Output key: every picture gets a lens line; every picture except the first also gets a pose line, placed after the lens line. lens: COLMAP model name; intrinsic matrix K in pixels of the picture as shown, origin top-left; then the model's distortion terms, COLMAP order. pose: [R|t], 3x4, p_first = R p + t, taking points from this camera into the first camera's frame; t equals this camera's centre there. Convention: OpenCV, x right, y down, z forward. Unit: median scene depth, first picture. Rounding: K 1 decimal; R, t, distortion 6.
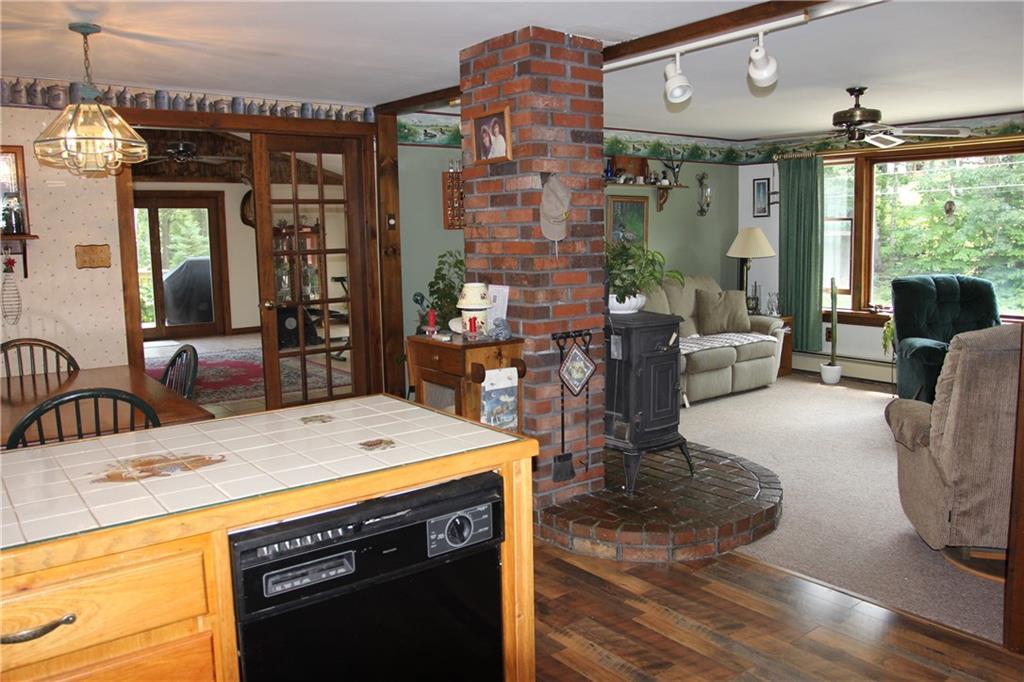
lens RADIAL K [[818.9, 0, 511.6], [0, 818.9, 336.6], [0, 0, 1]] dist [-0.061126, 0.003343]
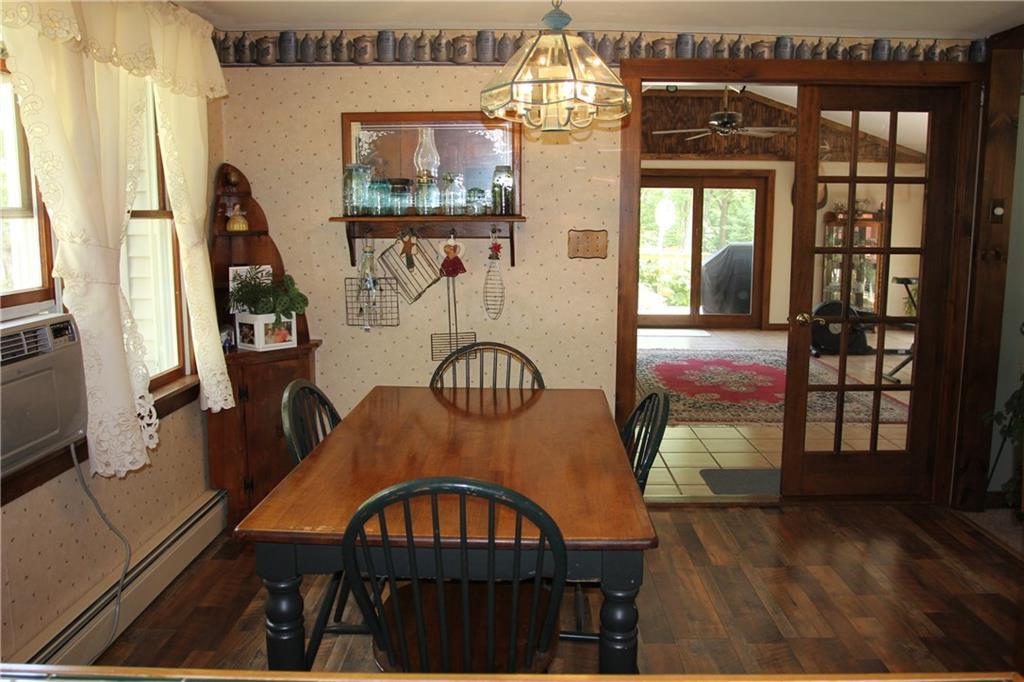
lens RADIAL K [[818.9, 0, 515.7], [0, 818.9, 336.6], [0, 0, 1]] dist [-0.061126, 0.003343]
pose [[0.794637, 0.106915, -0.597596, -0.058117], [-0.093973, 0.994168, 0.052907, -0.036082], [0.599767, 0.014116, 0.800050, 0.241525]]
